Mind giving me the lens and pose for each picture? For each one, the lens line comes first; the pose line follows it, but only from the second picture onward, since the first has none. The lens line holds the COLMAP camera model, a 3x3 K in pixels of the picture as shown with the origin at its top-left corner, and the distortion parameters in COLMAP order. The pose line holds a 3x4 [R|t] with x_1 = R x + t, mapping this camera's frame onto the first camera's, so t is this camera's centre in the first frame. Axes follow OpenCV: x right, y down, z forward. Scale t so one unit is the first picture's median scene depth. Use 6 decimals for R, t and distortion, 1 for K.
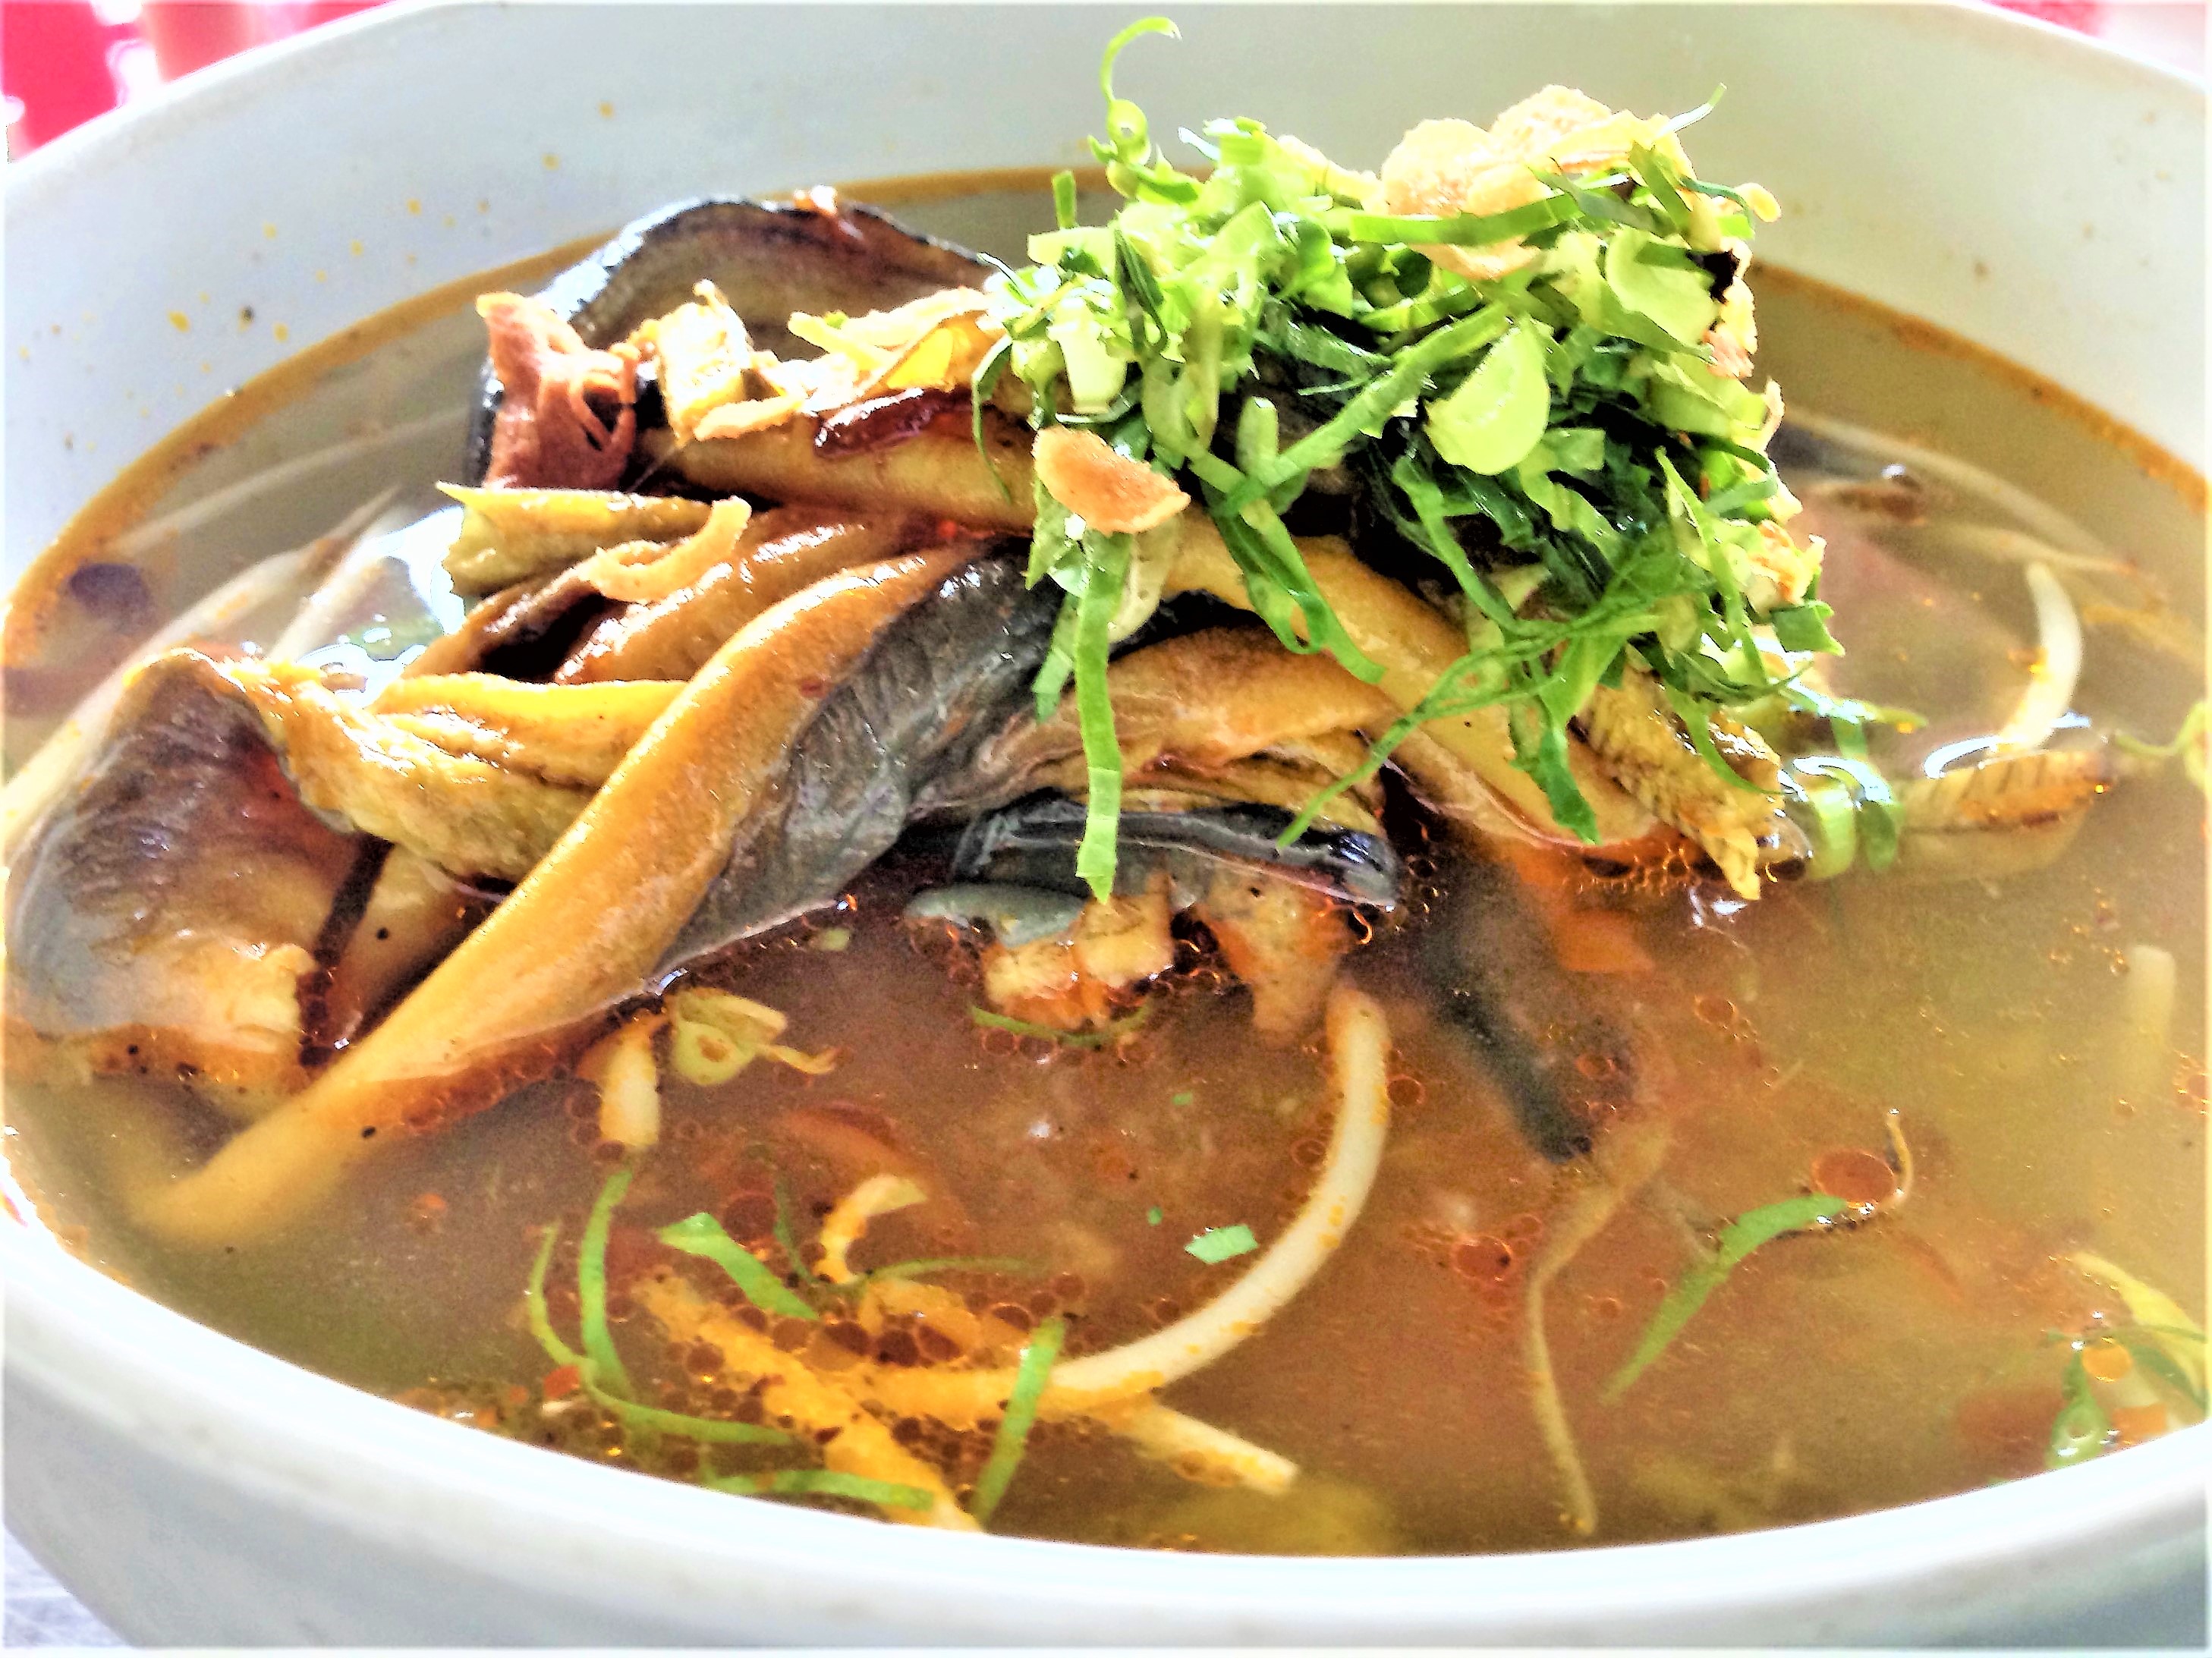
lens RADIAL K [[2262.0, 0, 1106.0], [0, 2262.0, 829.0], [0, 0, 1]] dist [0.172467, -0.312186]
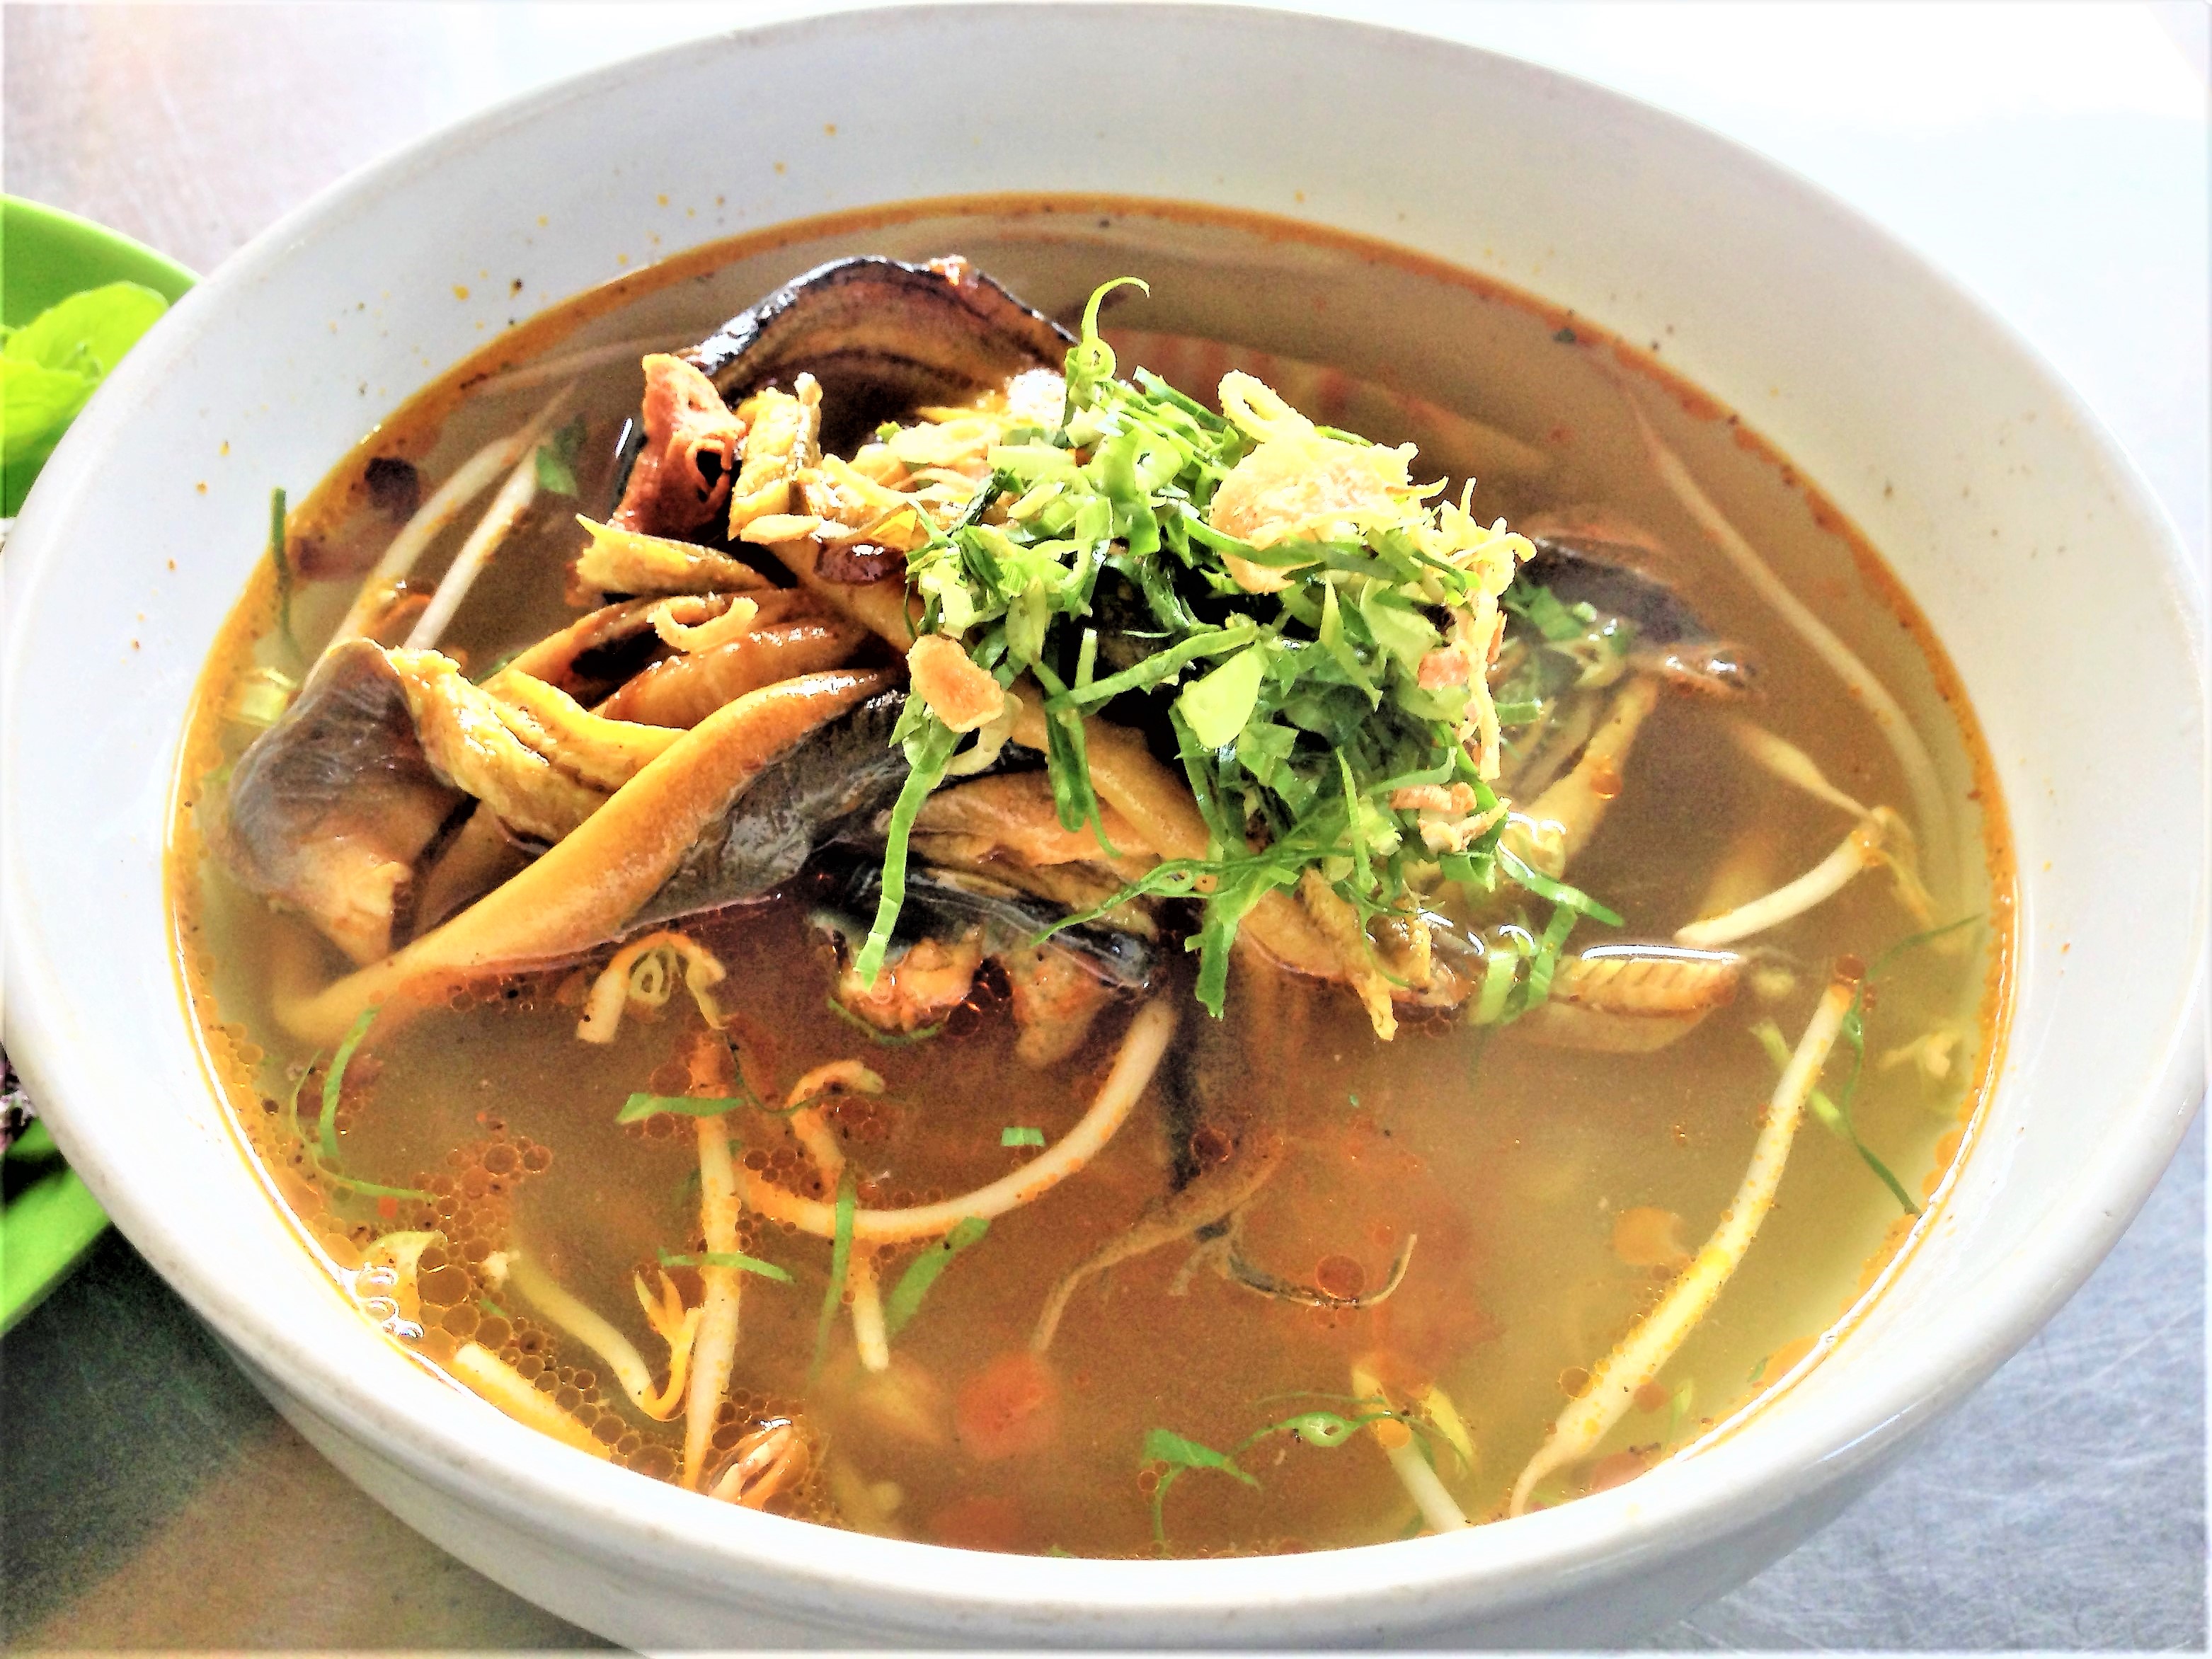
lens RADIAL K [[2129.4, 0, 1106.0], [0, 2129.4, 829.5], [0, 0, 1]] dist [0.215951, 0.003032]
pose [[0.959095, 0.227277, -0.168765, 0.320872], [-0.185479, 0.954897, 0.231881, -0.375331], [0.213854, -0.191093, 0.957993, -0.265934]]
